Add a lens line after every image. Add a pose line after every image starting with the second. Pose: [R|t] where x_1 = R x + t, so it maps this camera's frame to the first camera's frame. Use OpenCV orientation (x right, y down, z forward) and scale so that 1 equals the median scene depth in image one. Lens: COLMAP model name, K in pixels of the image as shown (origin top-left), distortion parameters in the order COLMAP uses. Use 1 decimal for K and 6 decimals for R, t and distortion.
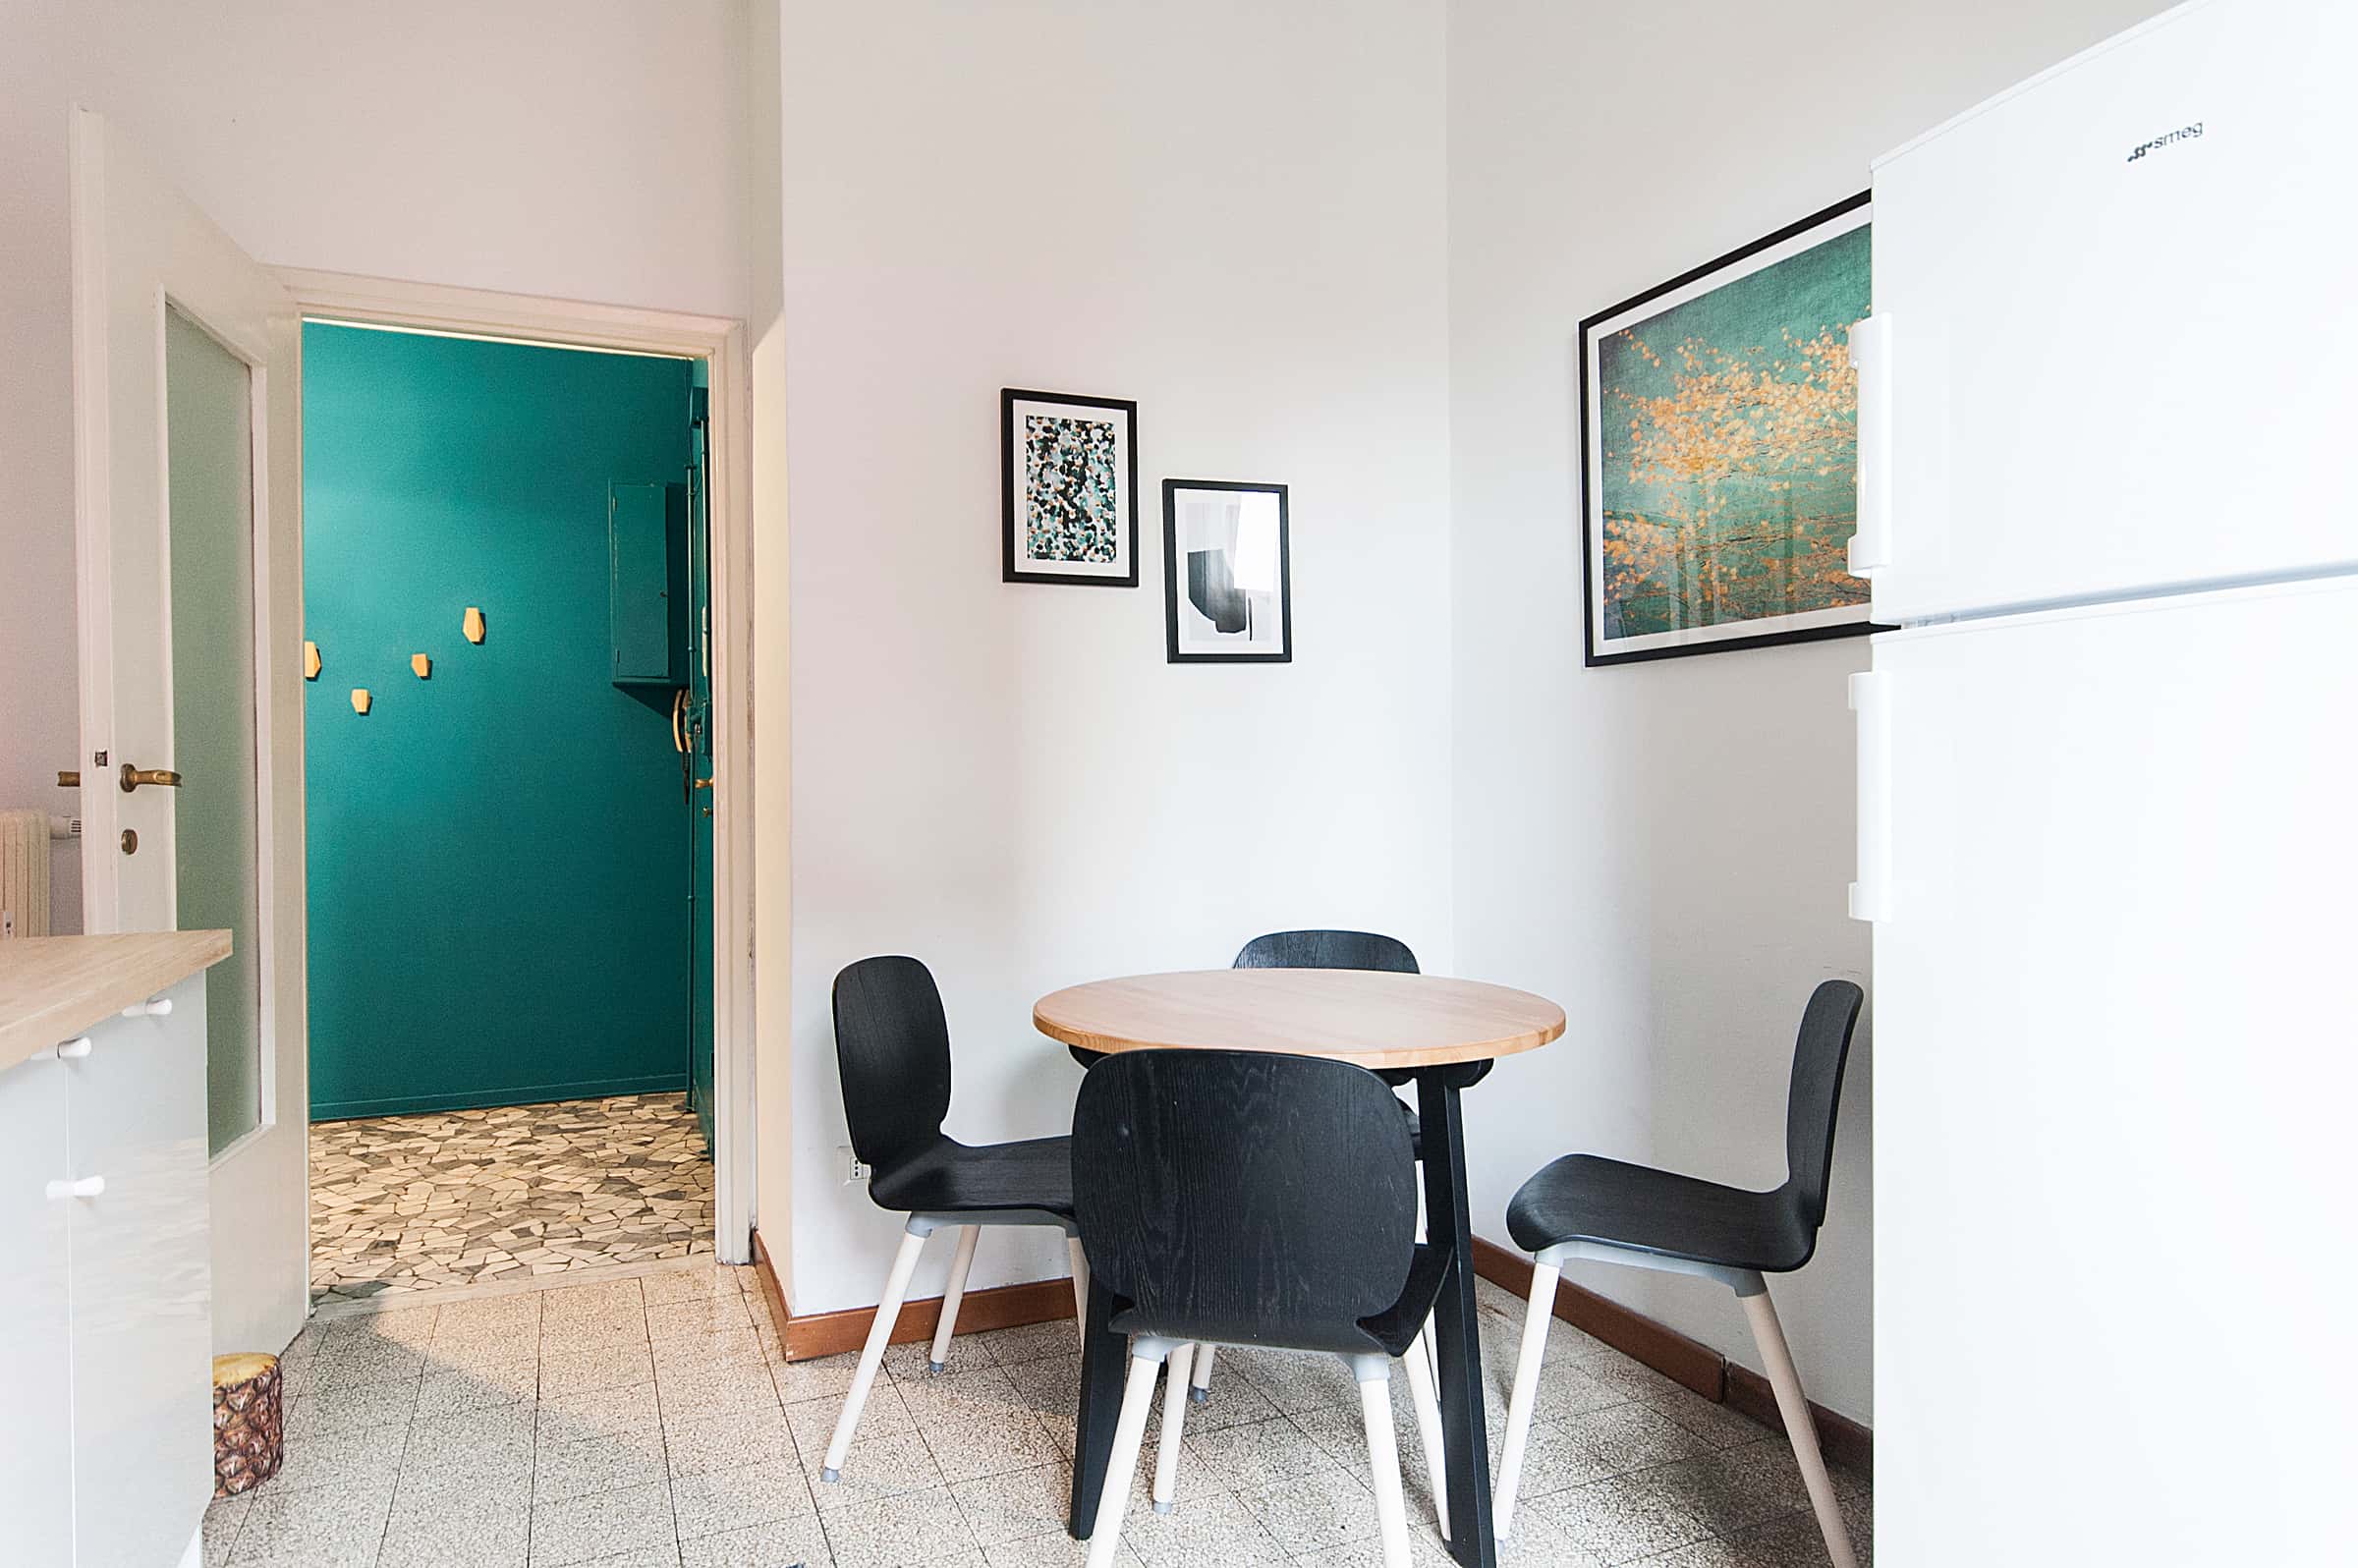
lens RADIAL K [[1407.6, 0, 1179.0], [0, 1407.6, 784.0], [0, 0, 1]] dist [-0.000939, -0.002135]
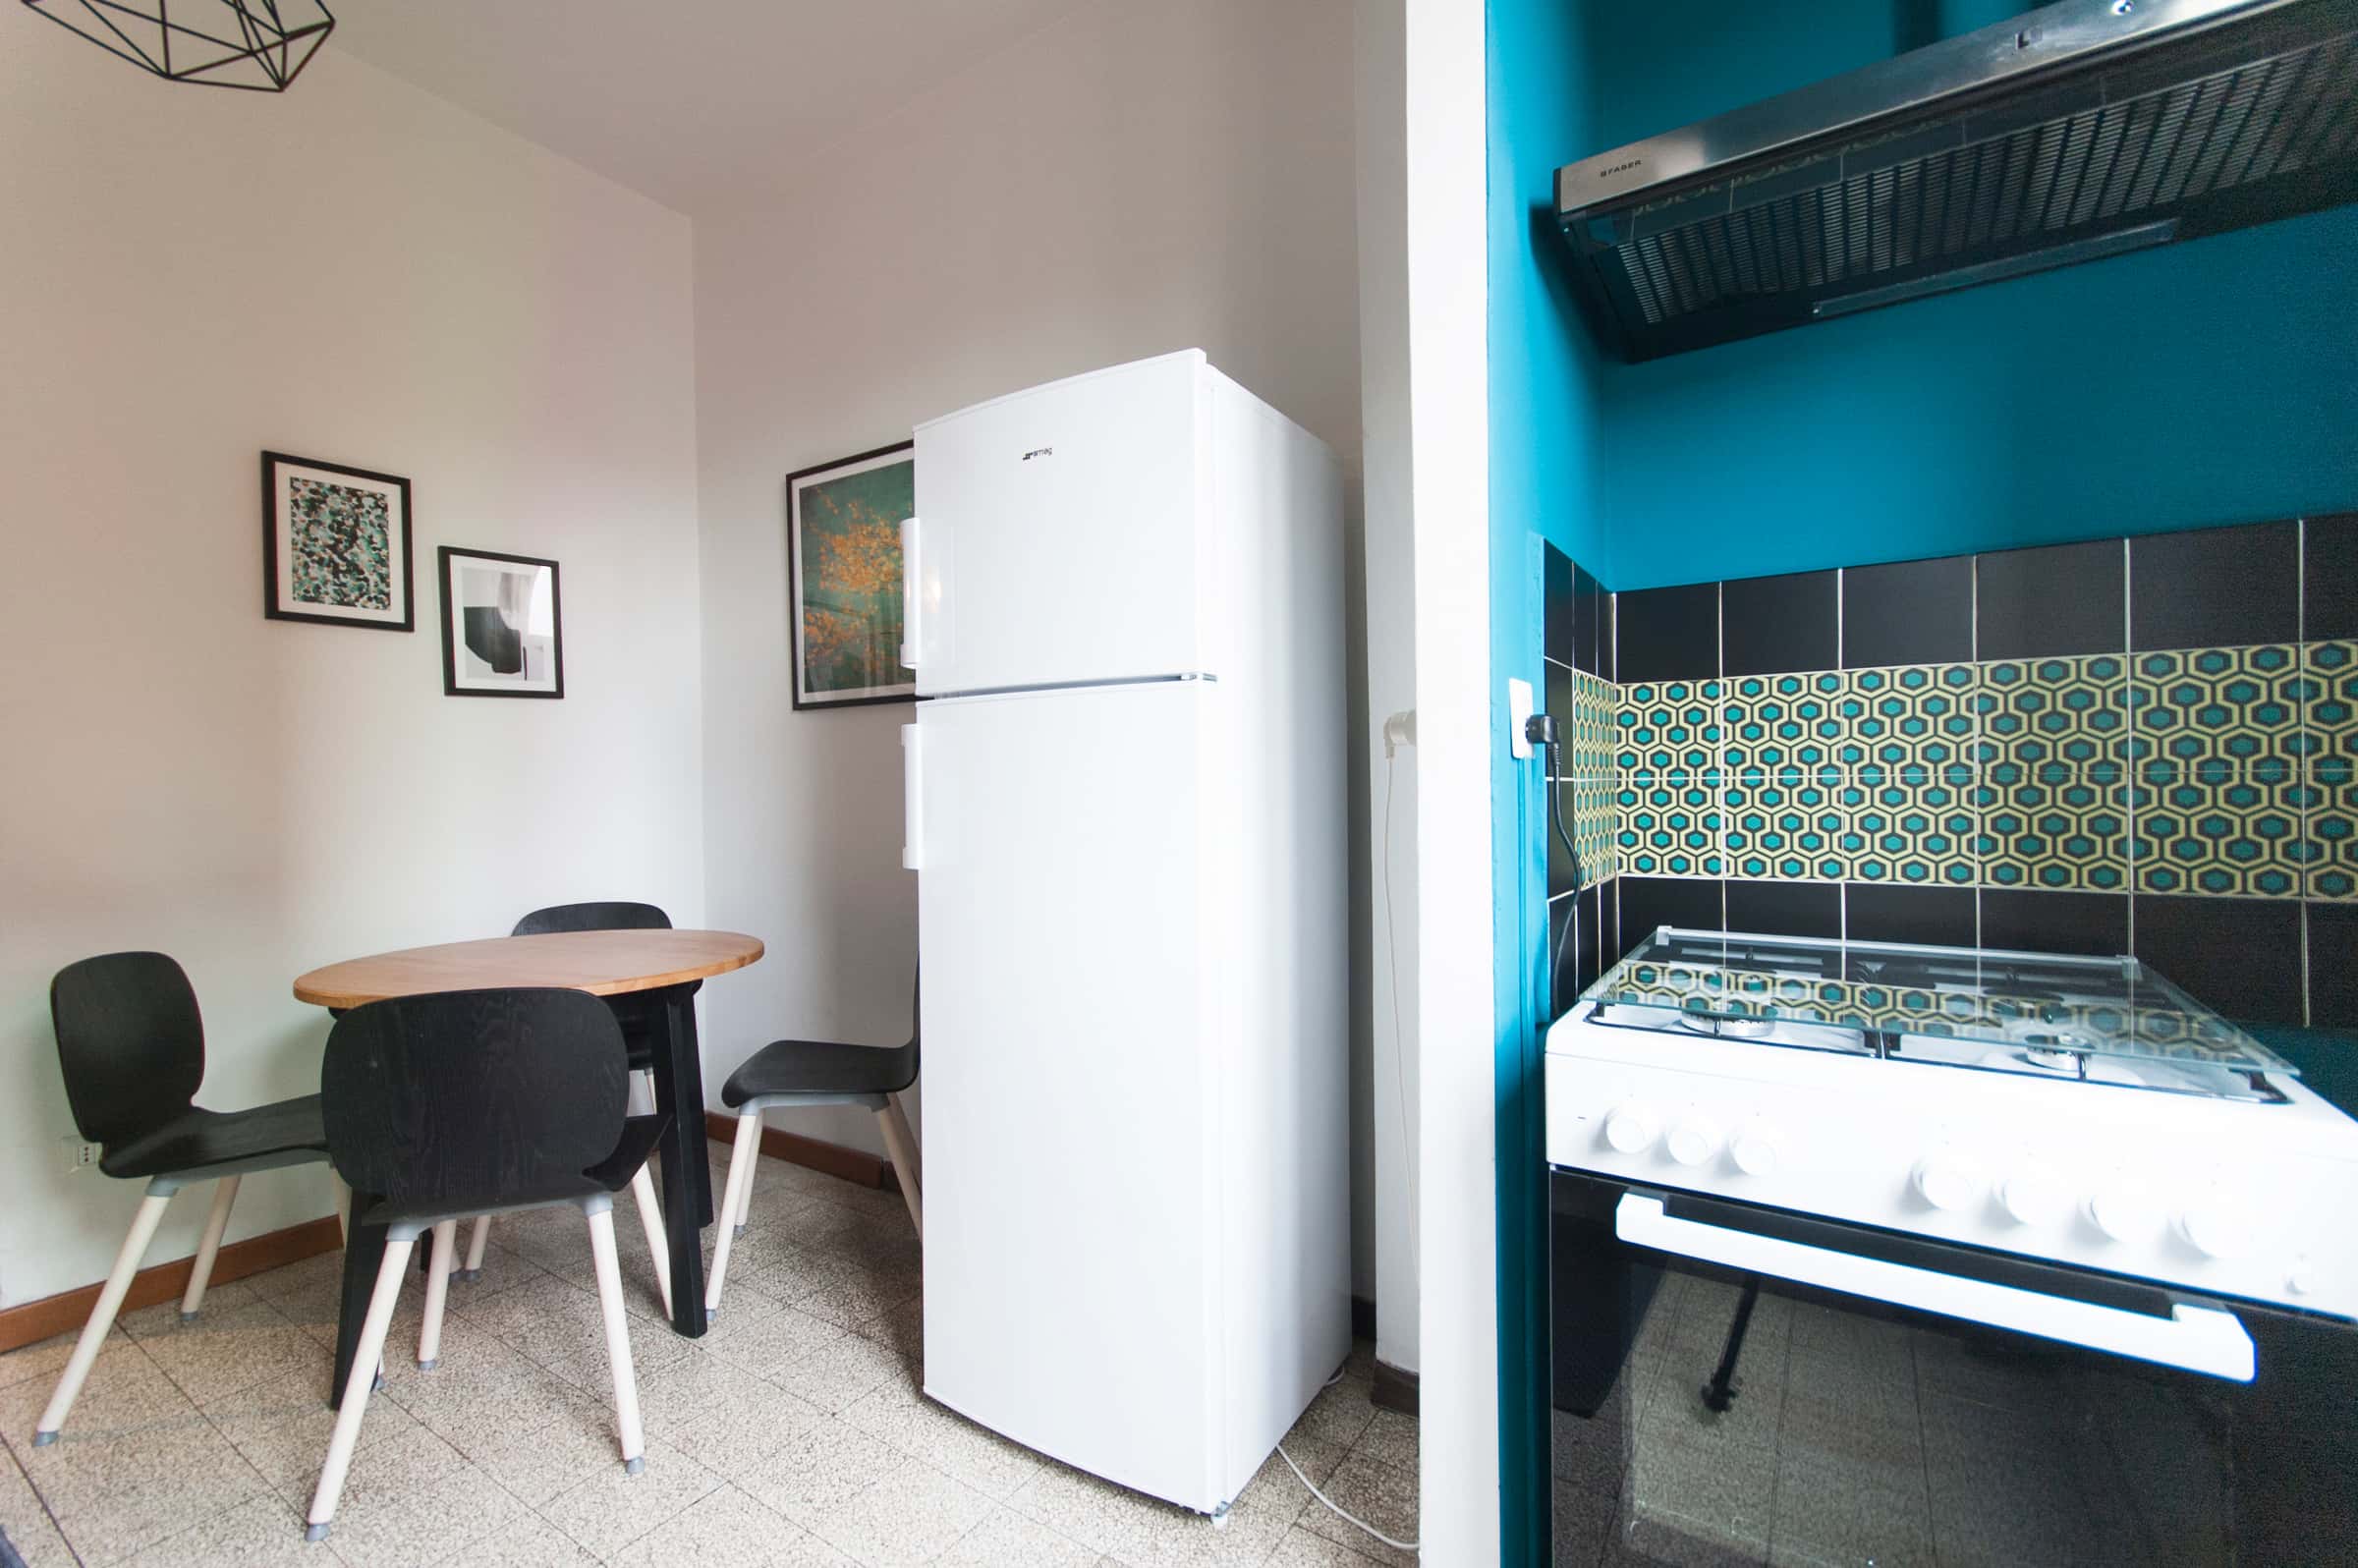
lens RADIAL K [[1014.5, 0, 1163.8], [0, 1014.5, 787.8], [0, 0, 1]] dist [0.006463, -0.000677]
pose [[0.836701, -0.006824, 0.547617, 0.035431], [0.007998, 0.999968, 0.000241, 0.000309], [-0.547601, 0.004178, 0.836729, -0.107173]]
